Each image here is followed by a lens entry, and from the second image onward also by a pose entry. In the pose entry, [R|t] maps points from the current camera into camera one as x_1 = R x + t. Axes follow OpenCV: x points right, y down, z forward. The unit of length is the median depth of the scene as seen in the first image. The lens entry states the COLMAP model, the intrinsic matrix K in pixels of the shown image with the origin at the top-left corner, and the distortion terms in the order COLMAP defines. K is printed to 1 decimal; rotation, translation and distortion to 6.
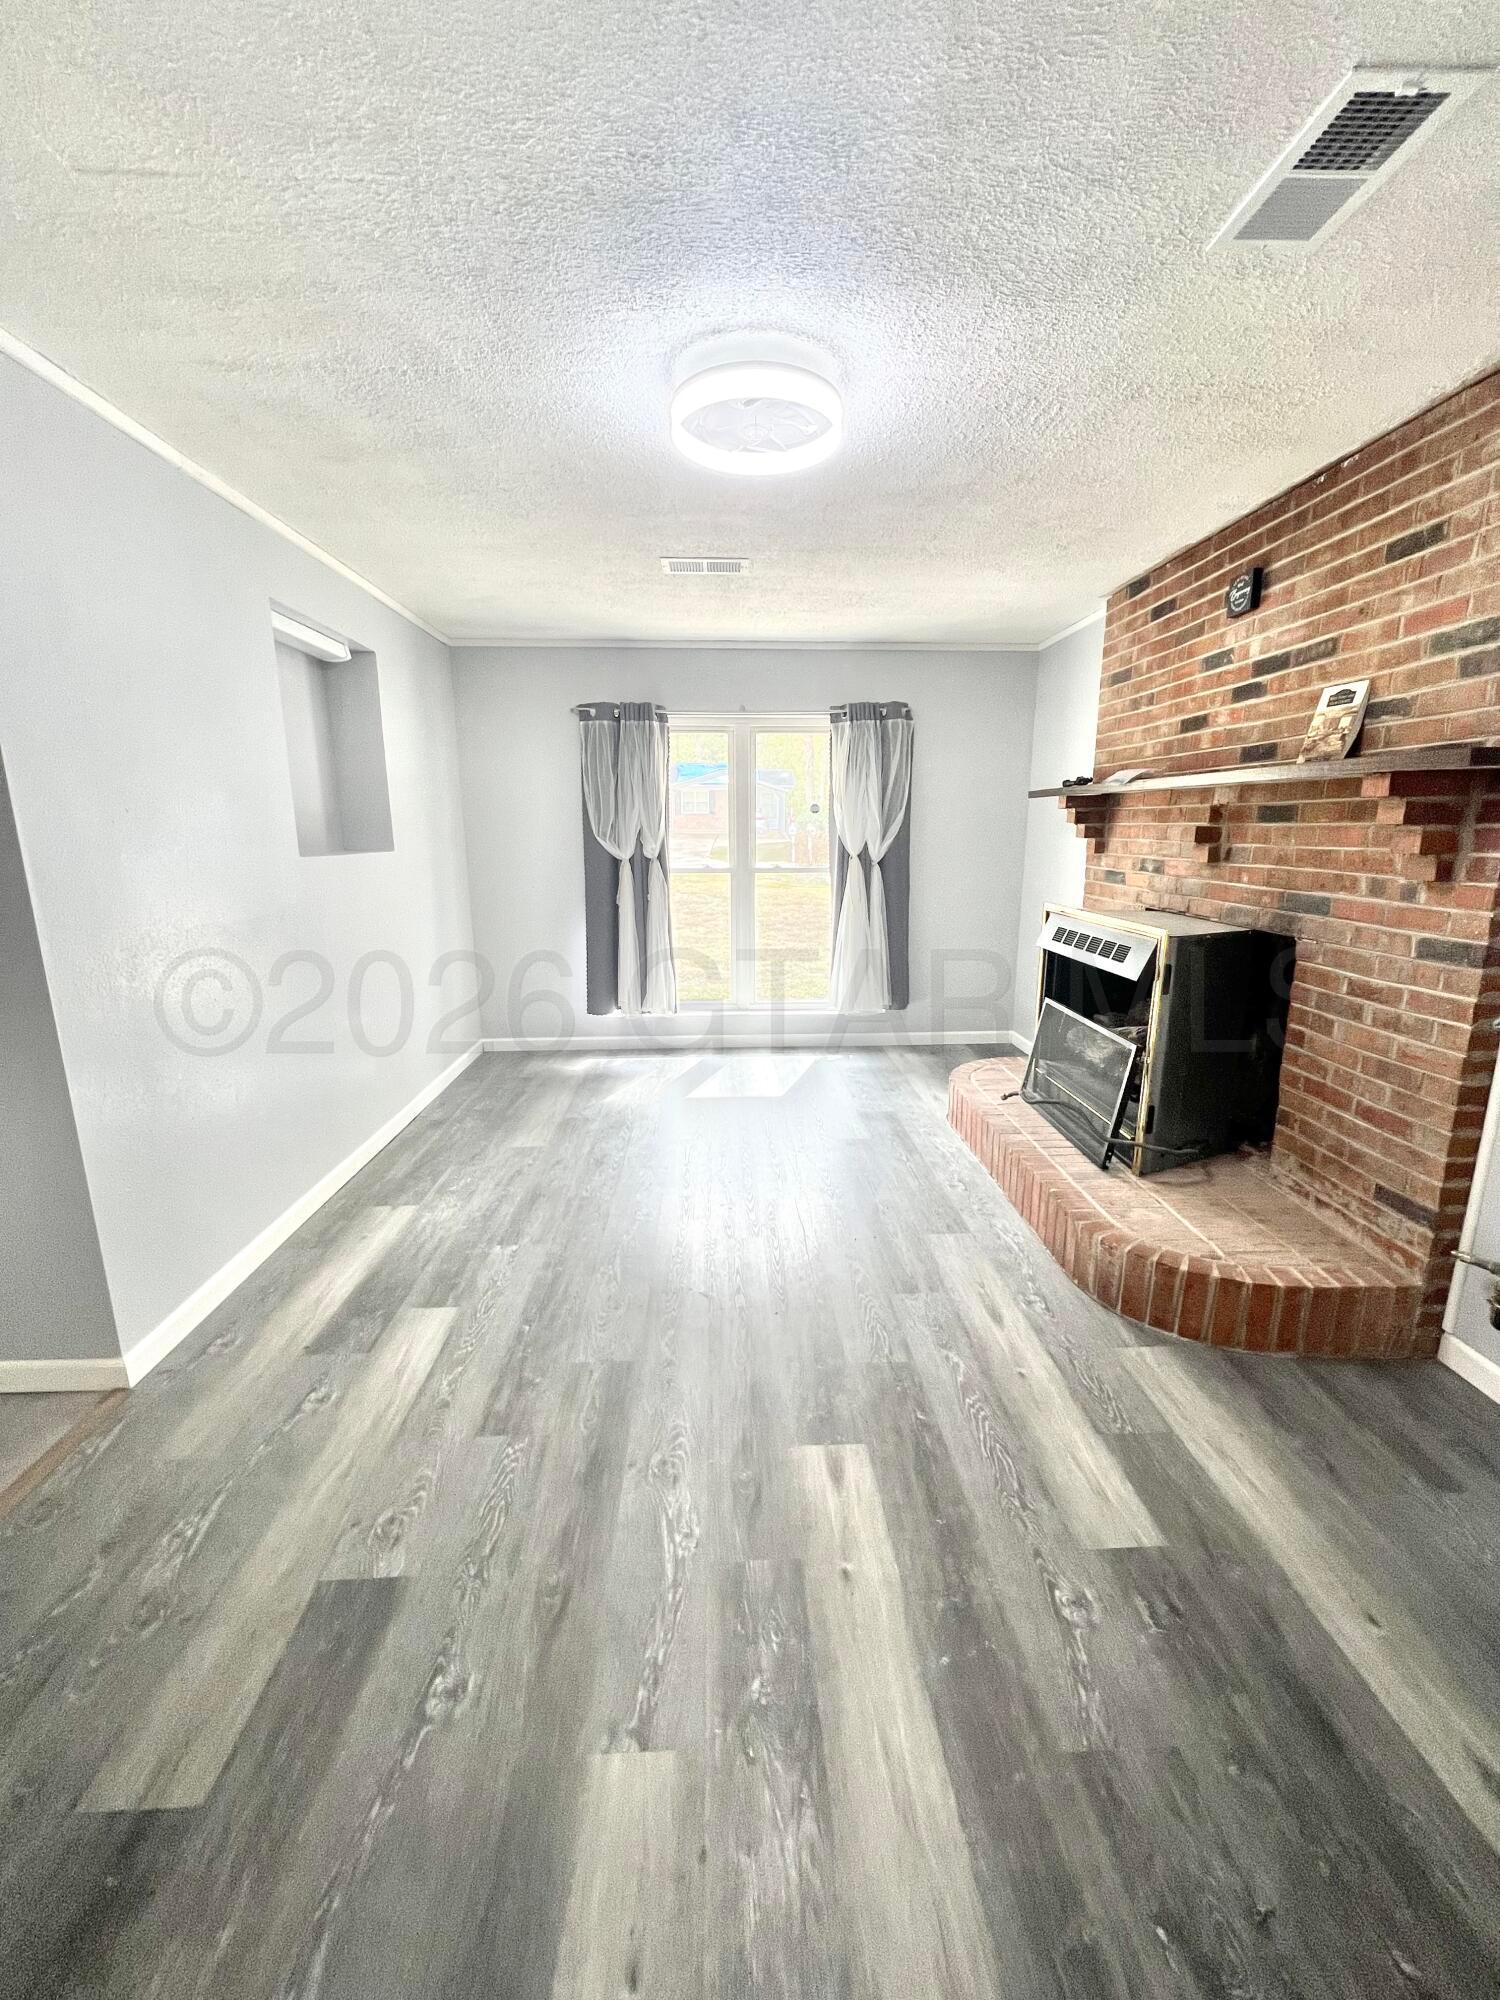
lens RADIAL K [[800.4, 0, 754.1], [0, 800.4, 995.8], [0, 0, 1]] dist [-0.000845, -0.000233]
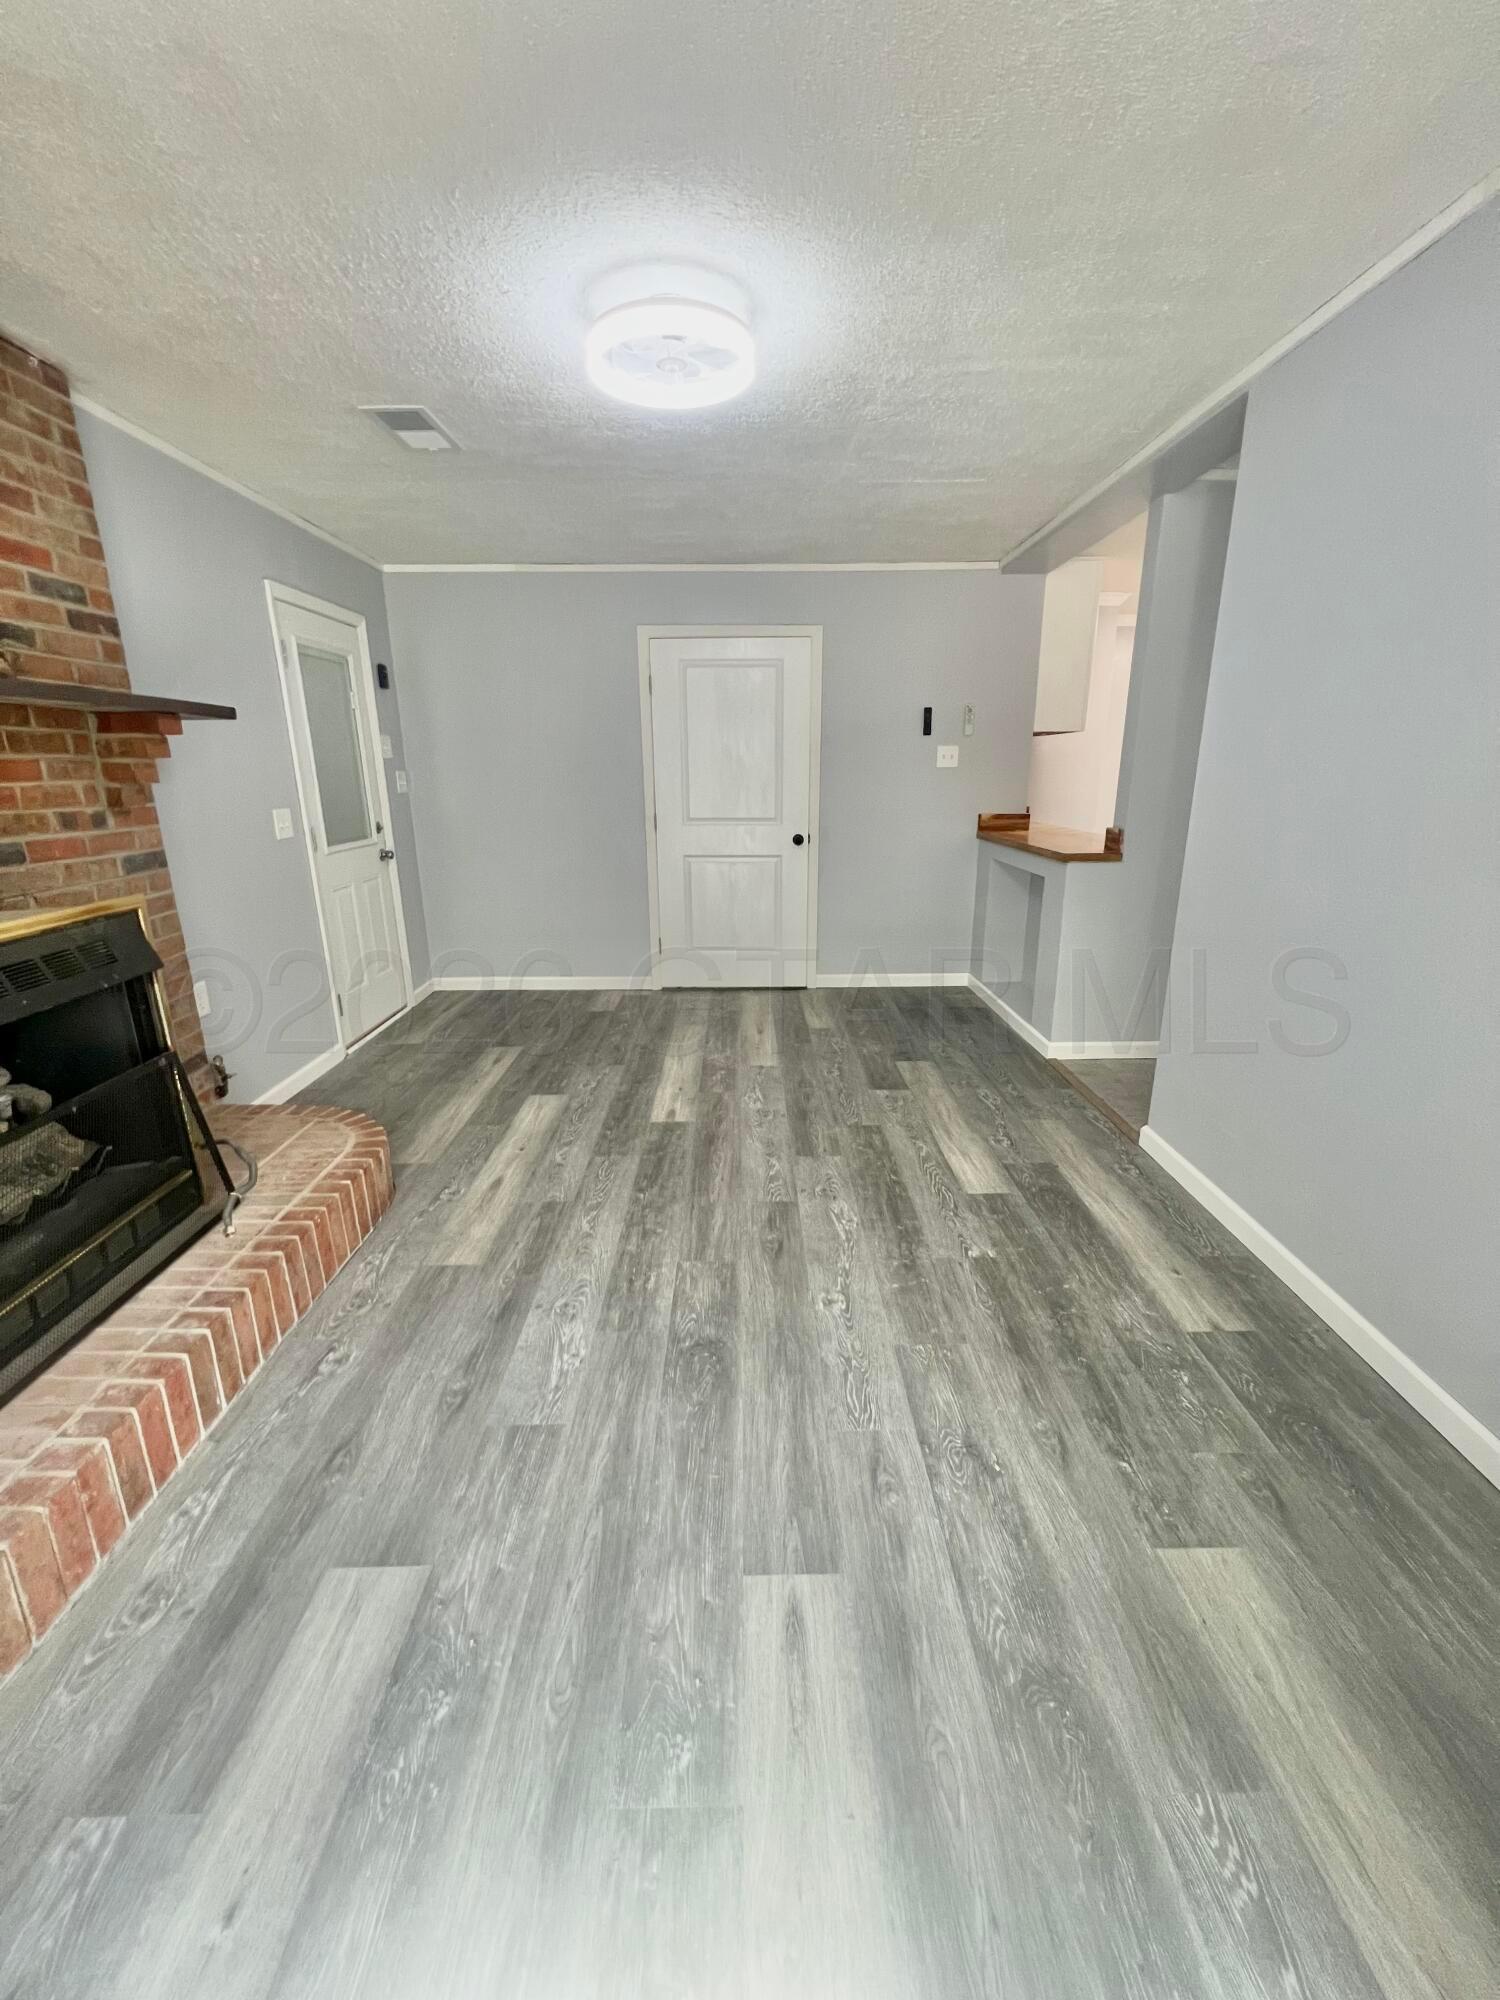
lens RADIAL K [[800.4, 0, 754.1], [0, 800.4, 995.8], [0, 0, 1]] dist [-0.000845, -0.000233]
pose [[-0.999477, 0.002277, 0.032270, -0.108731], [0.017177, 0.882650, 0.469716, -0.373133], [-0.027414, 0.470025, -0.882227, 1.838408]]
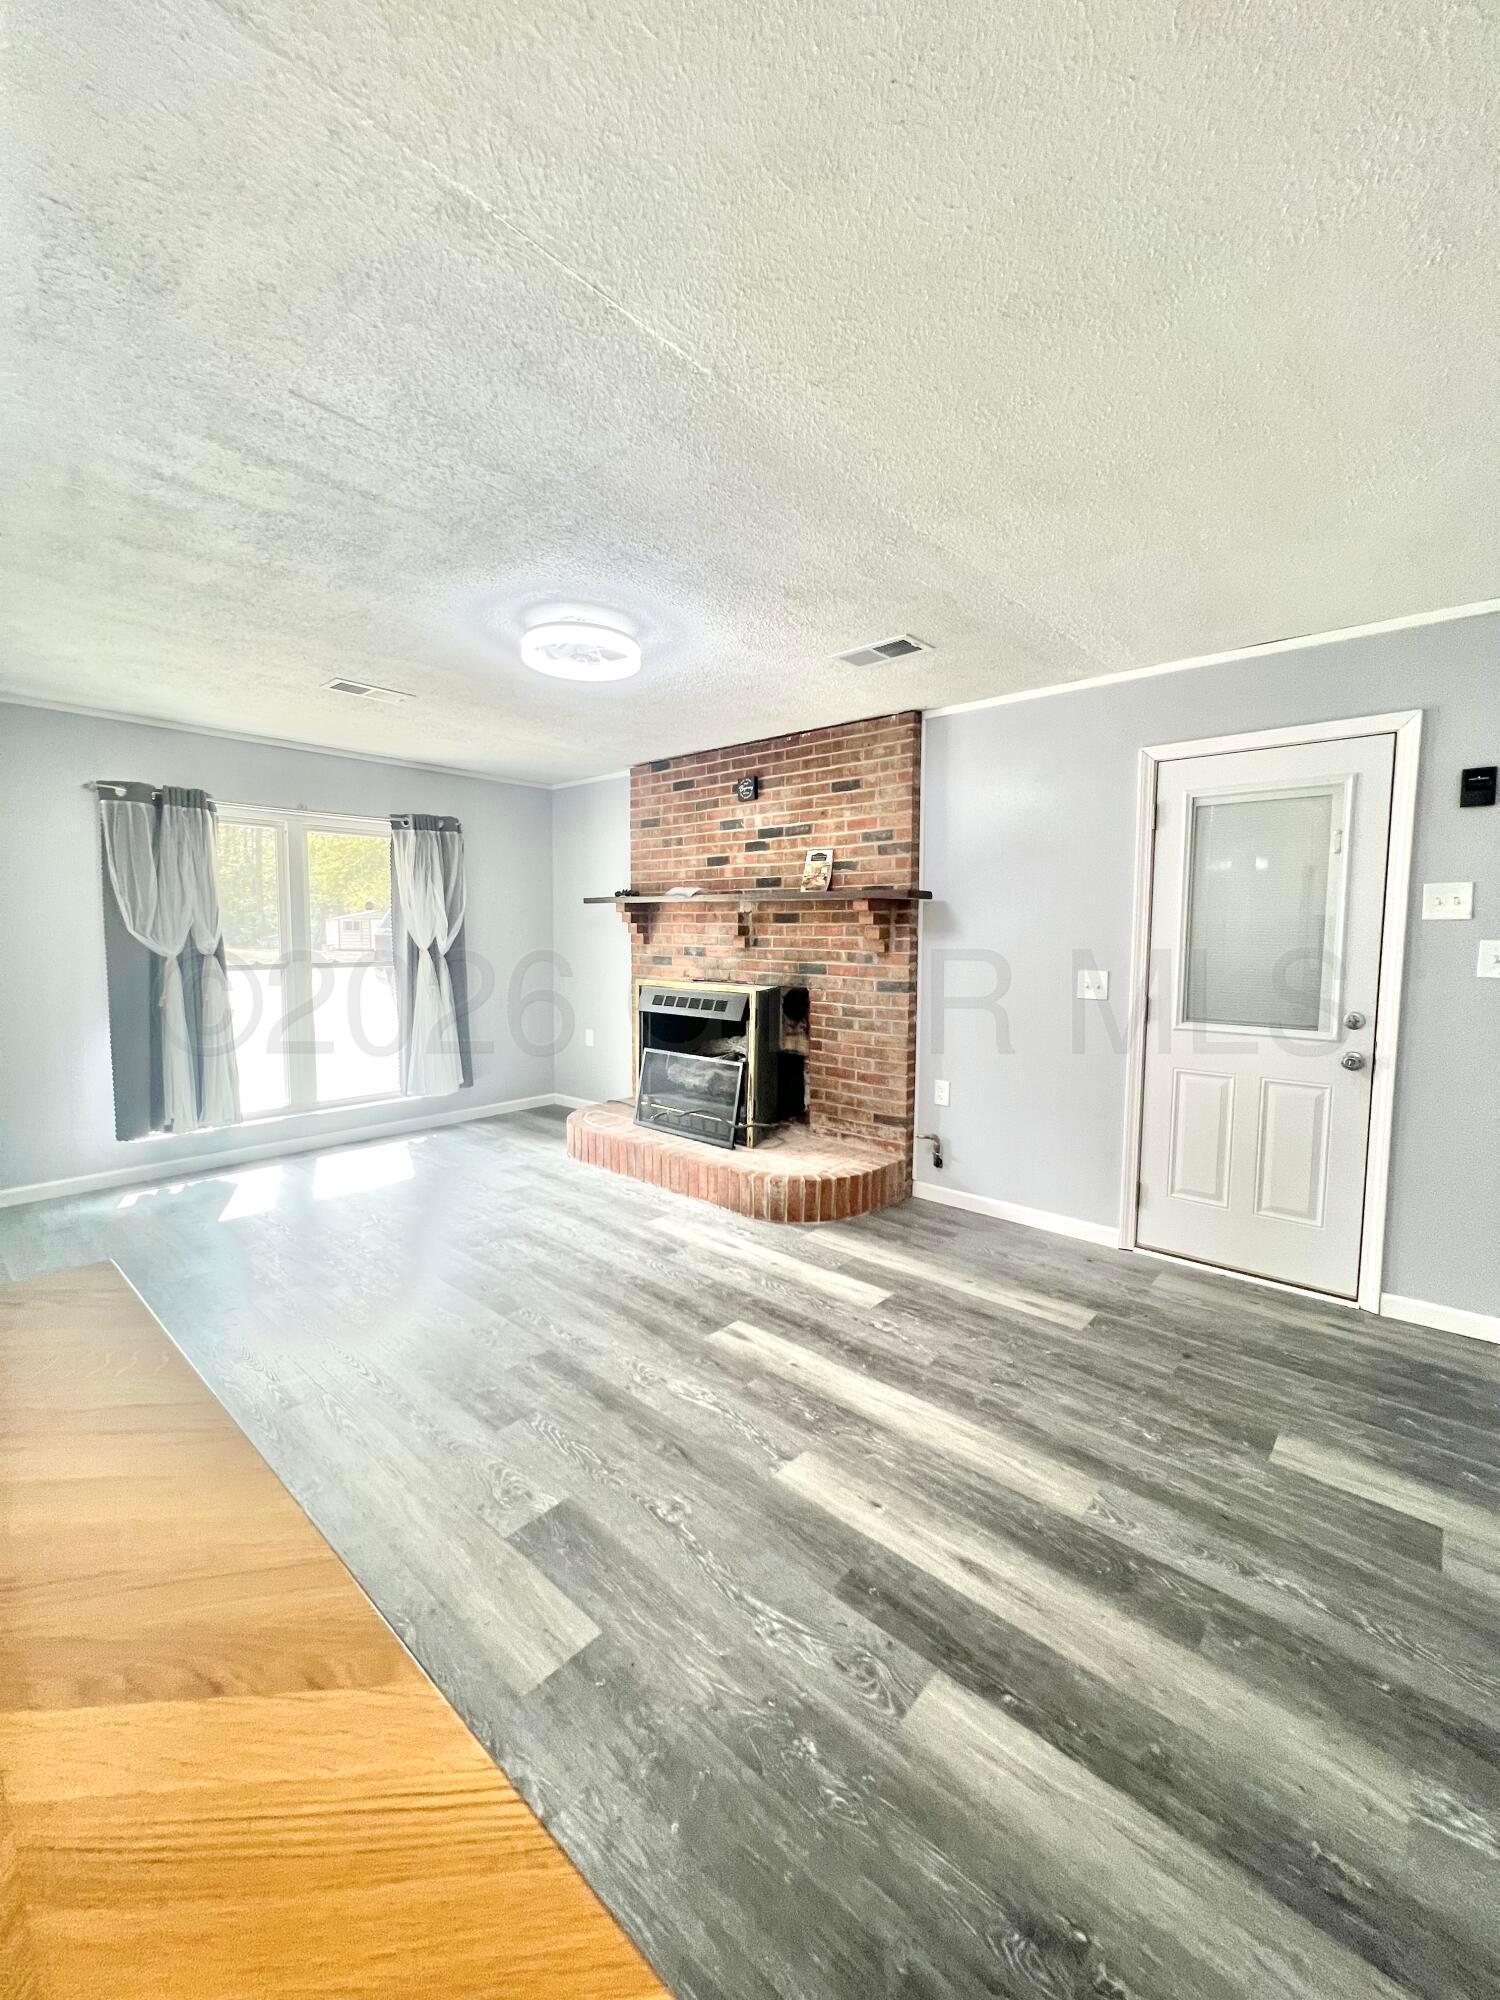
lens RADIAL K [[800.4, 0, 754.1], [0, 800.4, 995.8], [0, 0, 1]] dist [-0.000845, -0.000233]
pose [[0.694756, -0.051541, 0.717397, -0.693354], [0.140366, 0.987967, -0.064956, 0.042132], [-0.705416, 0.145827, 0.693630, -0.127412]]
